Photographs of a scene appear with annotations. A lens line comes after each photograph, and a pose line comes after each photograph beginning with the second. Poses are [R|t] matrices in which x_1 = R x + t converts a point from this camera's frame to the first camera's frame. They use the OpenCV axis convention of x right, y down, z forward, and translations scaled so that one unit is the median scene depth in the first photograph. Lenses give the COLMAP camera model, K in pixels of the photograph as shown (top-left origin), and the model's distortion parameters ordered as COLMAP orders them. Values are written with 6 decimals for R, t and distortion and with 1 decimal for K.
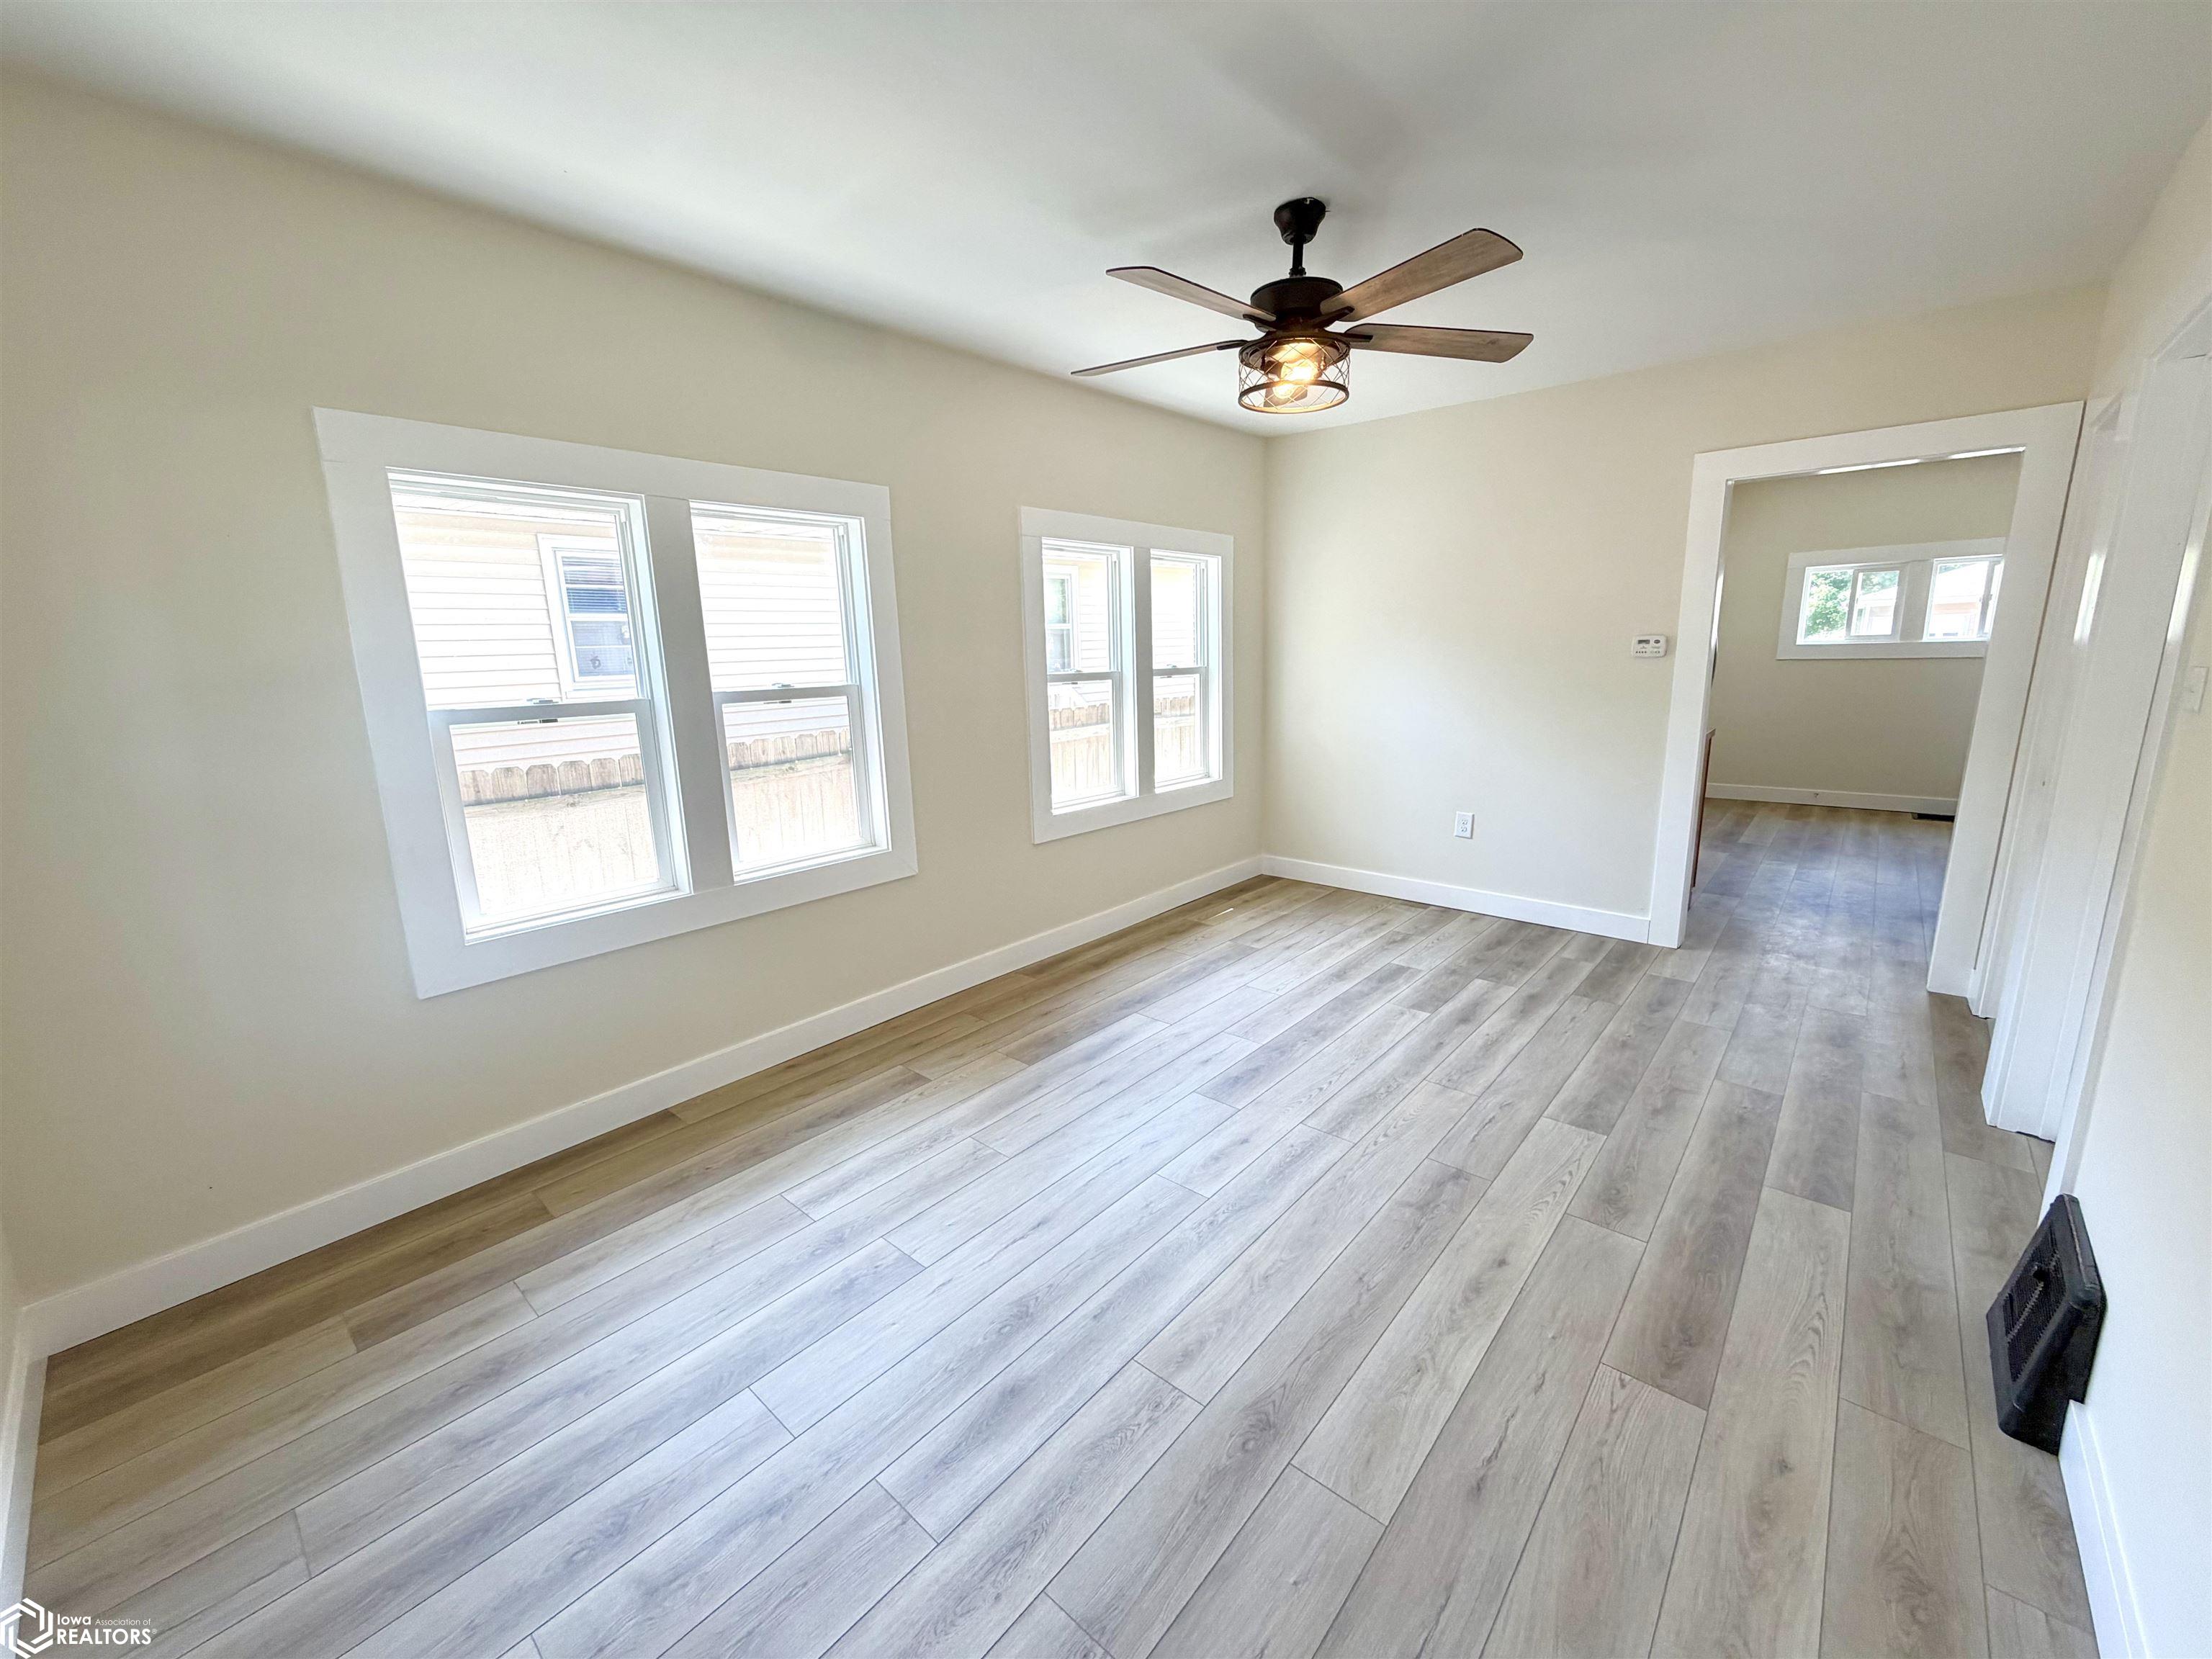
lens RADIAL K [[880.3, 0, 1098.4], [0, 880.3, 829.3], [0, 0, 1]] dist [-0.002520, 0.000508]
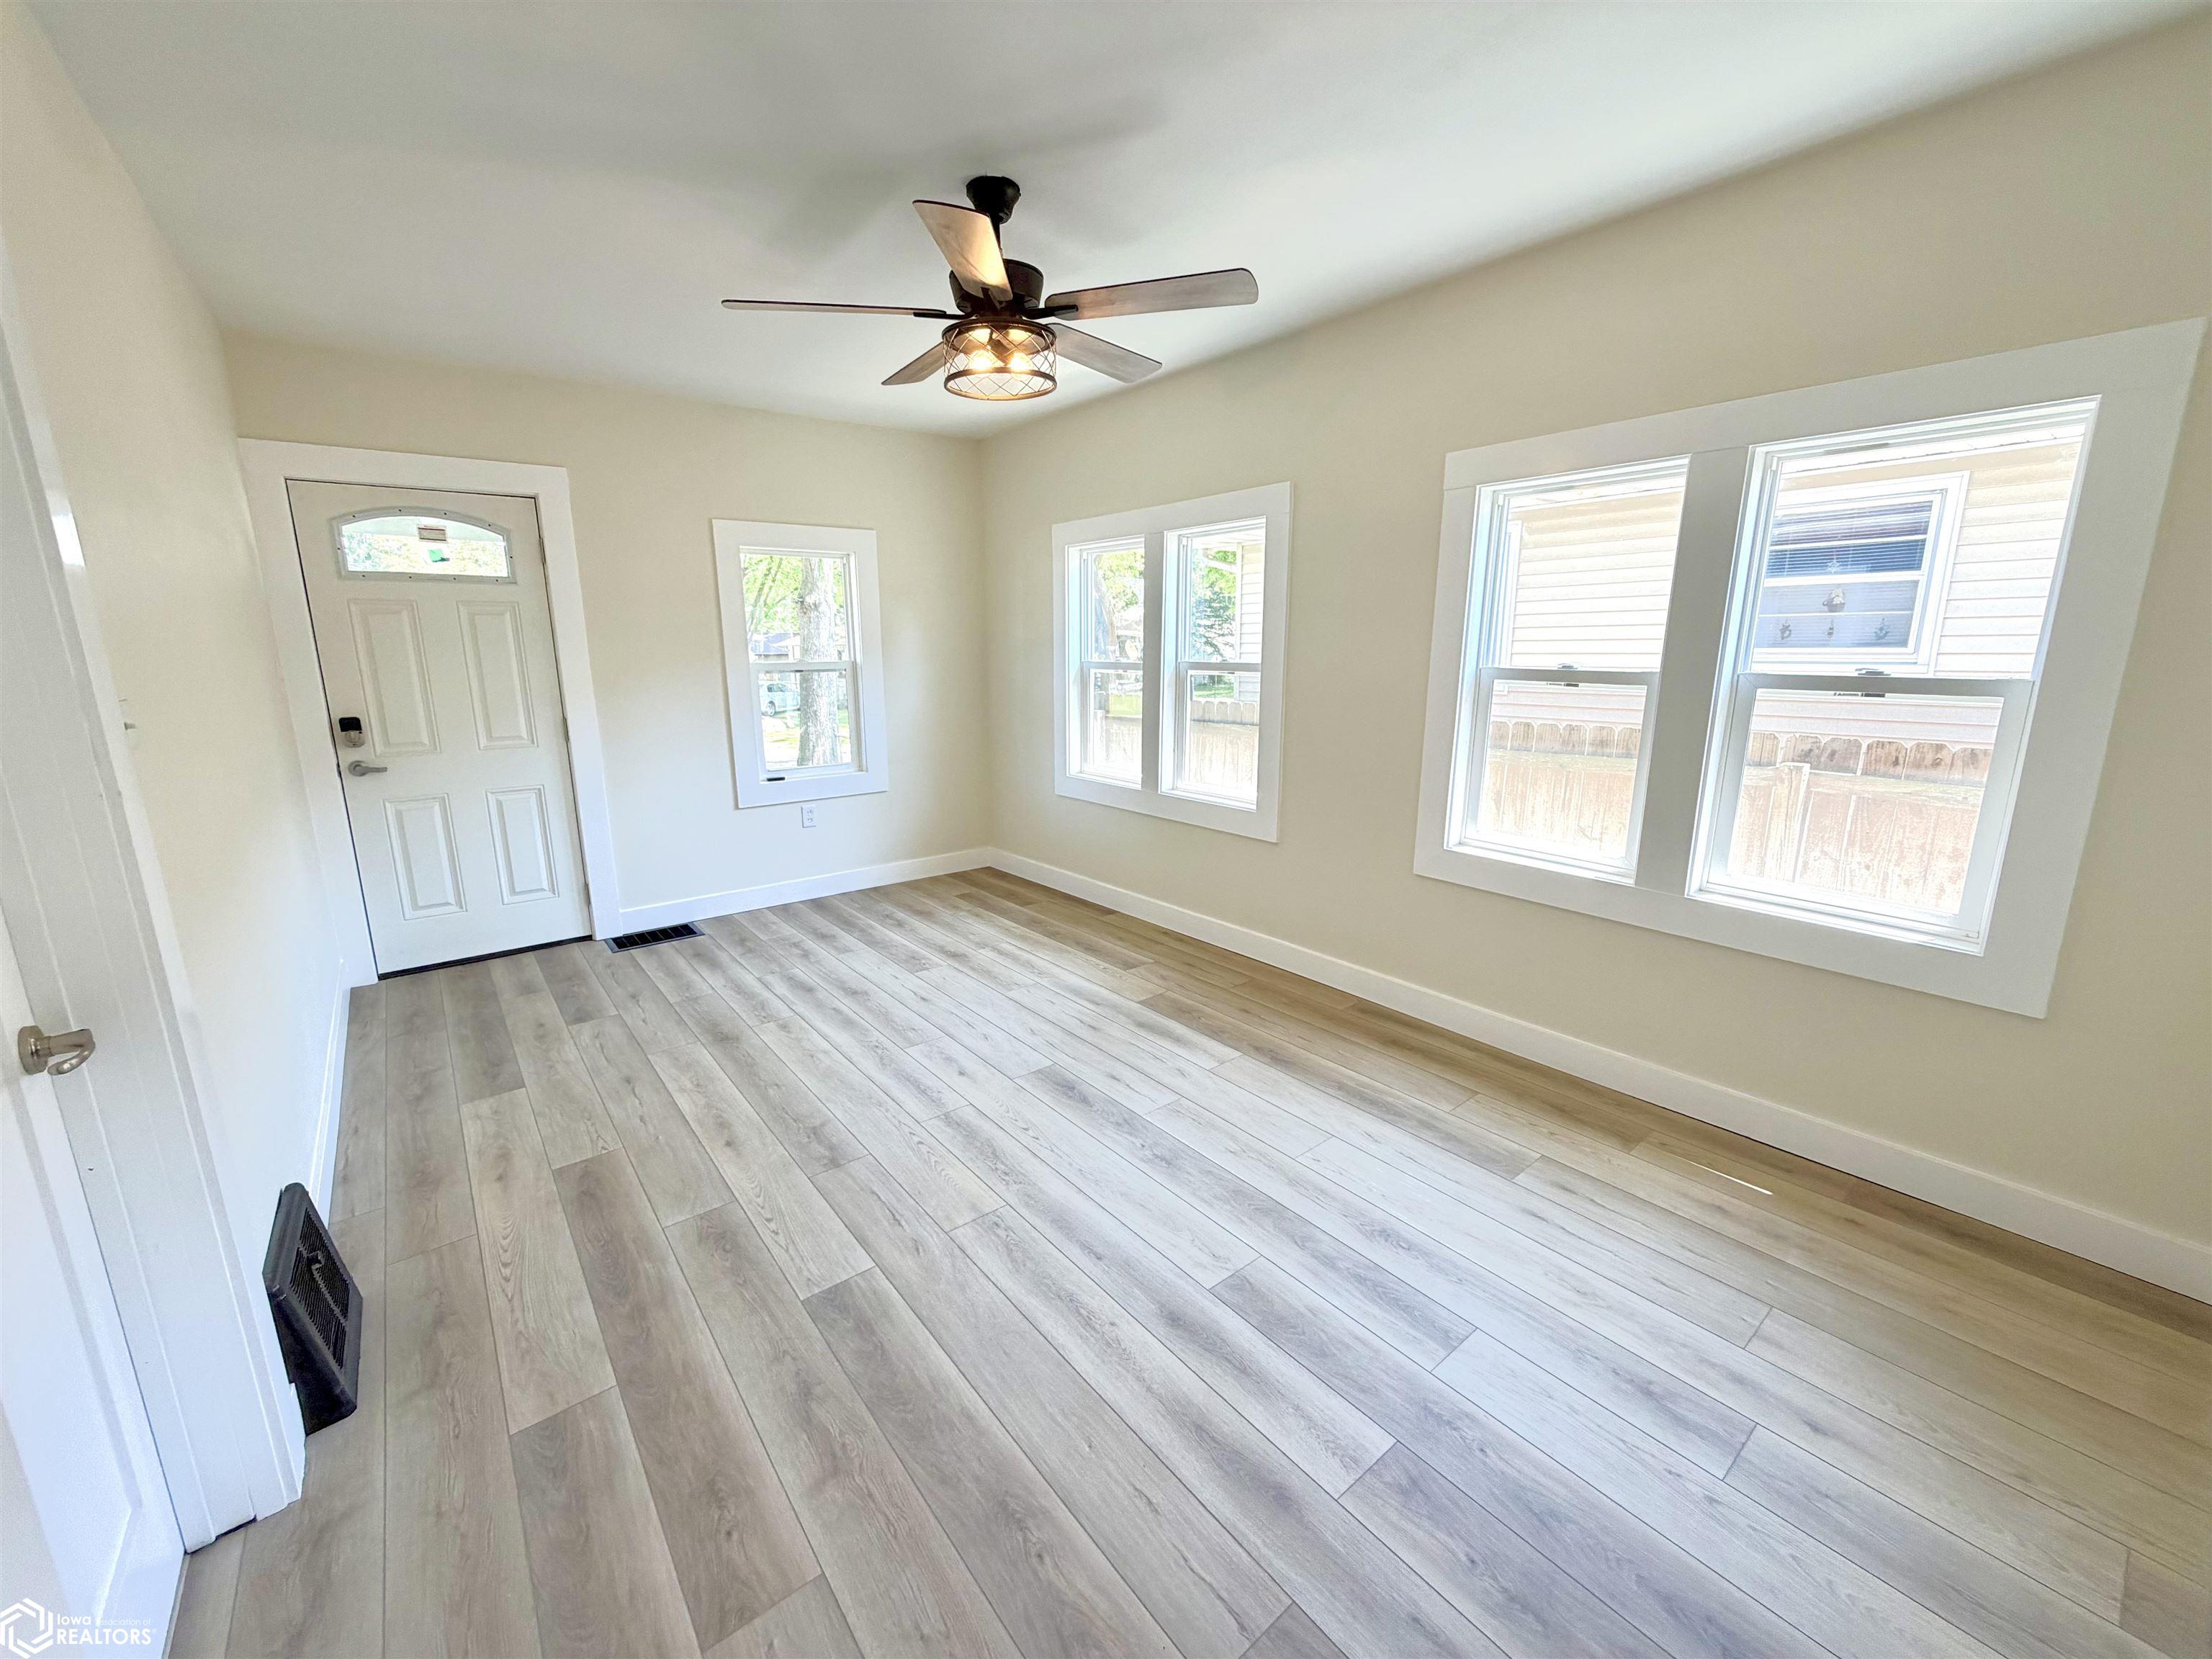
lens RADIAL K [[880.3, 0, 1098.4], [0, 880.3, 829.3], [0, 0, 1]] dist [-0.002520, 0.000508]
pose [[-0.176350, 0.235632, -0.955708, 1.002857], [-0.185046, 0.945678, 0.267304, -0.248262], [0.966778, 0.223989, -0.123167, 1.075938]]
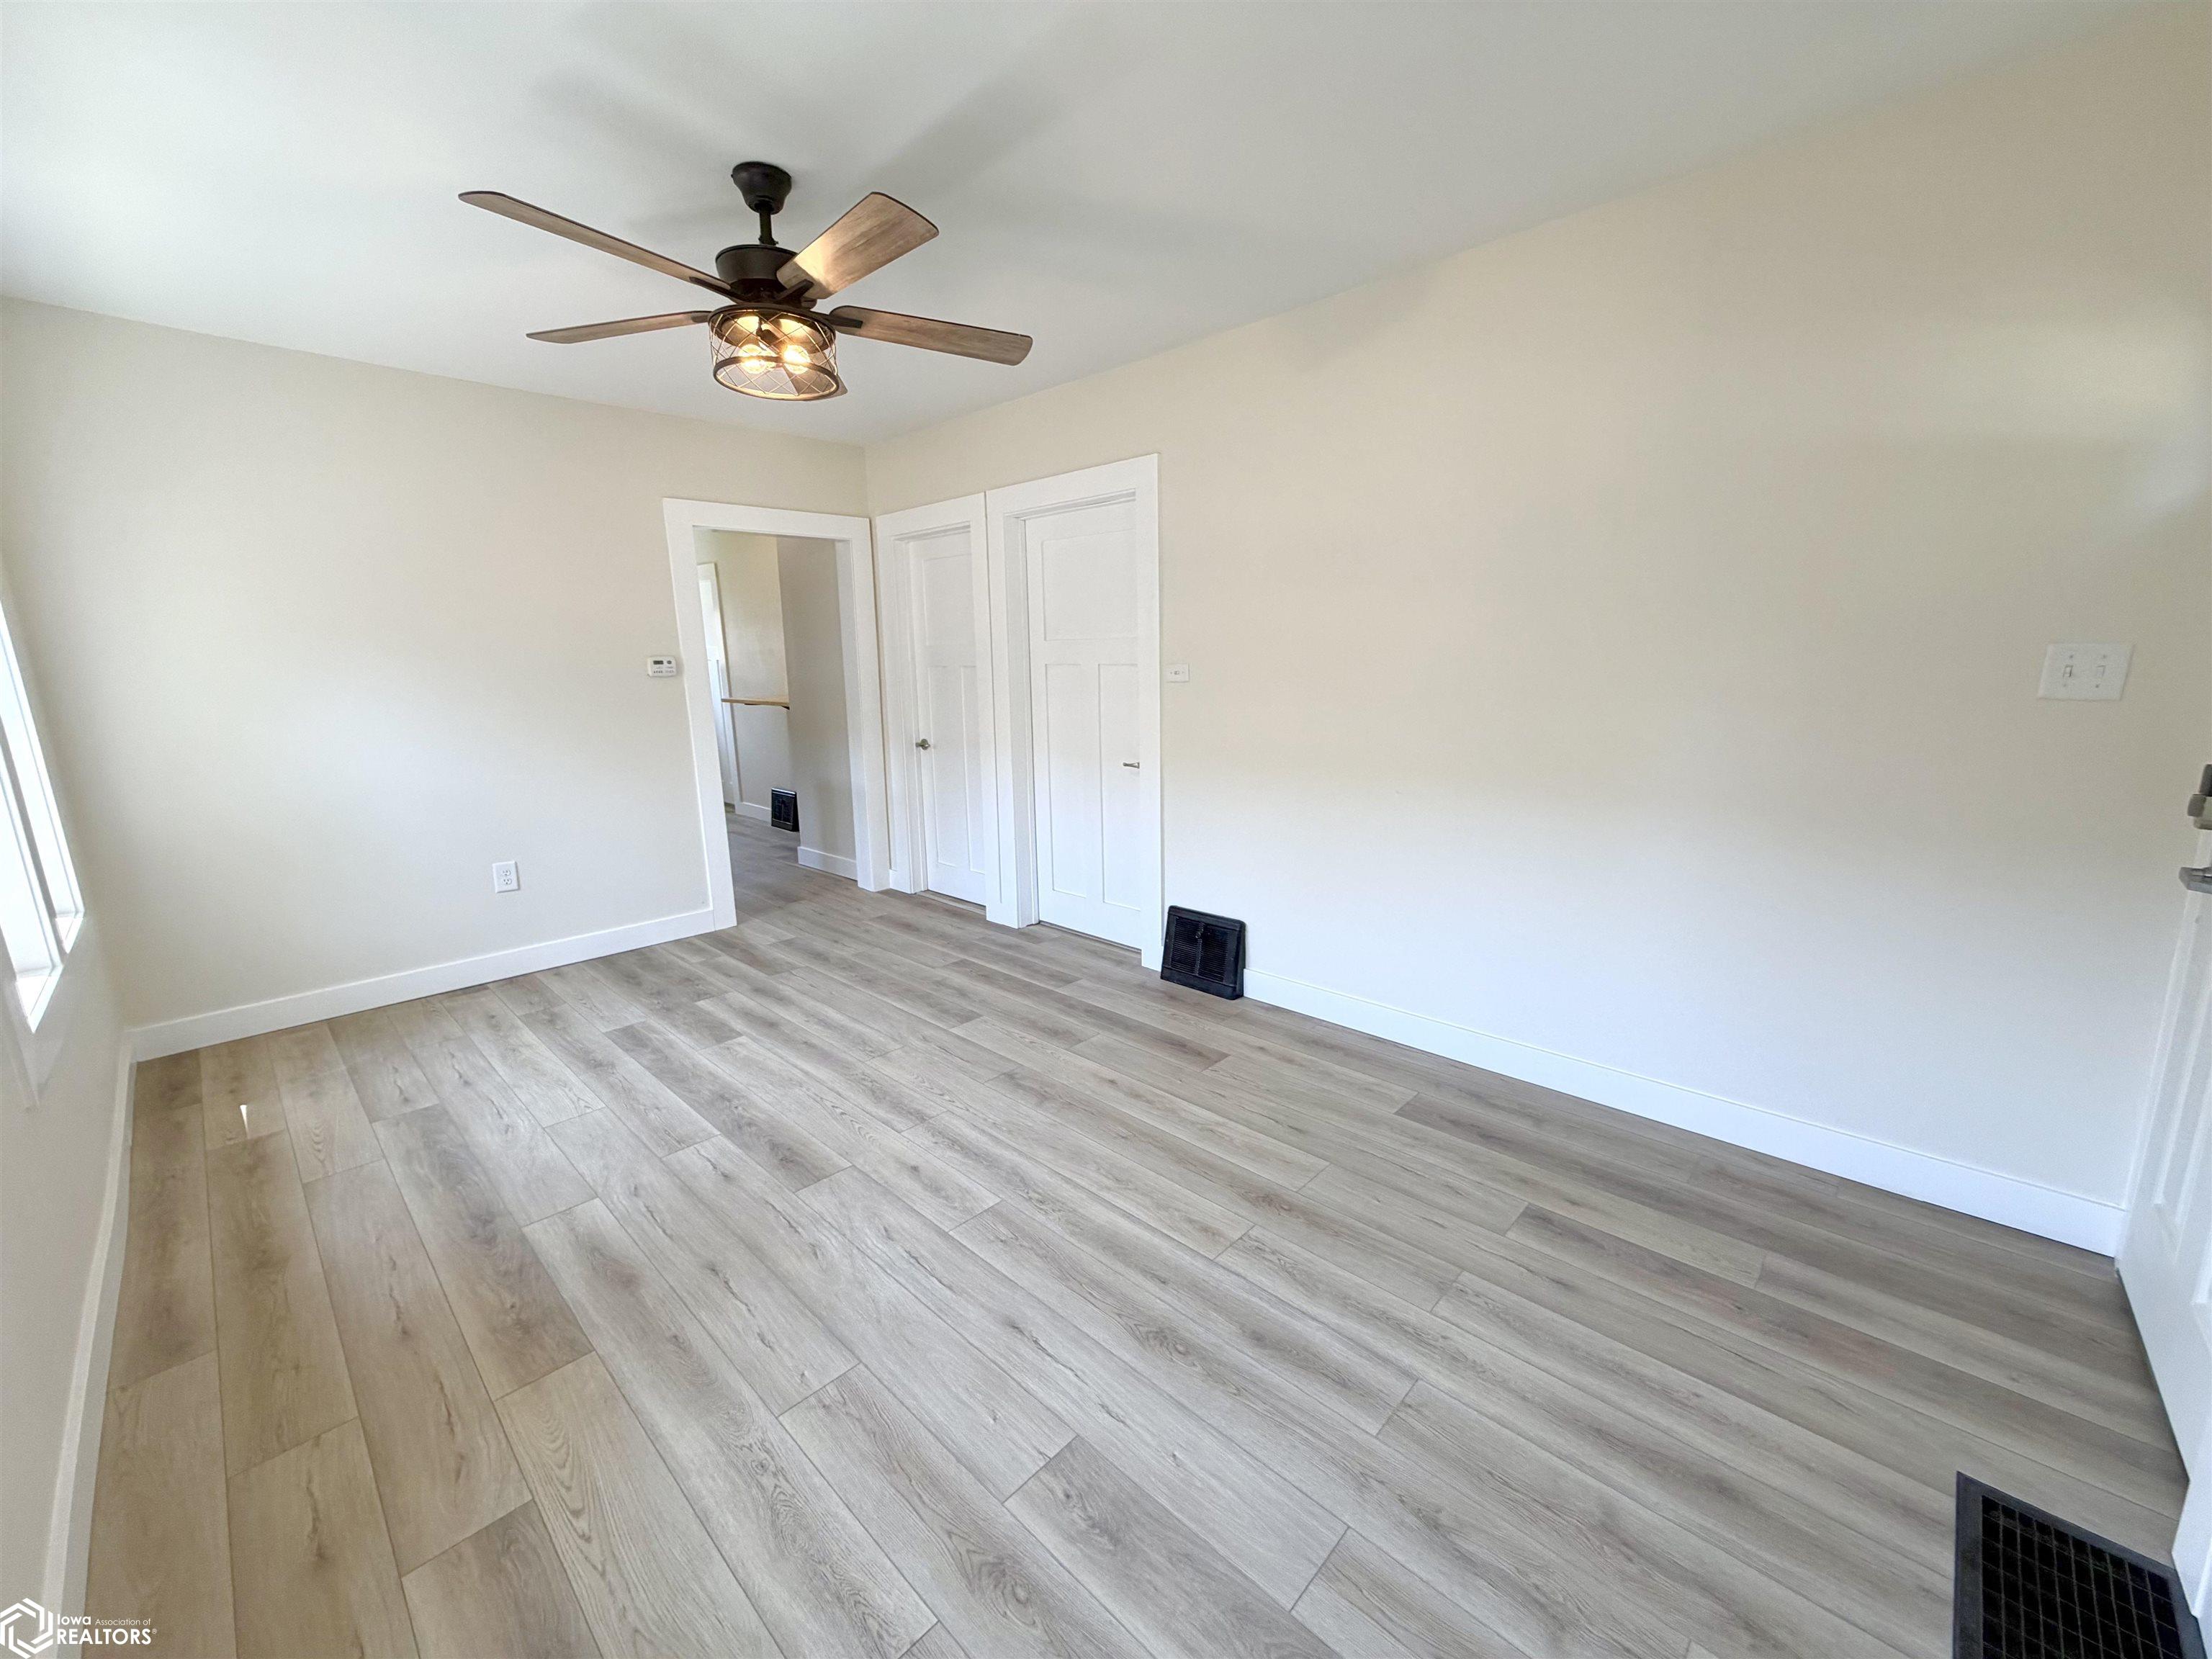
lens RADIAL K [[880.3, 0, 1098.4], [0, 880.3, 829.3], [0, 0, 1]] dist [-0.002520, 0.000508]
pose [[0.044672, -0.173715, 0.983782, -0.601436], [0.220657, 0.962159, 0.159877, -0.091517], [-0.974328, 0.209936, 0.081313, 0.565544]]
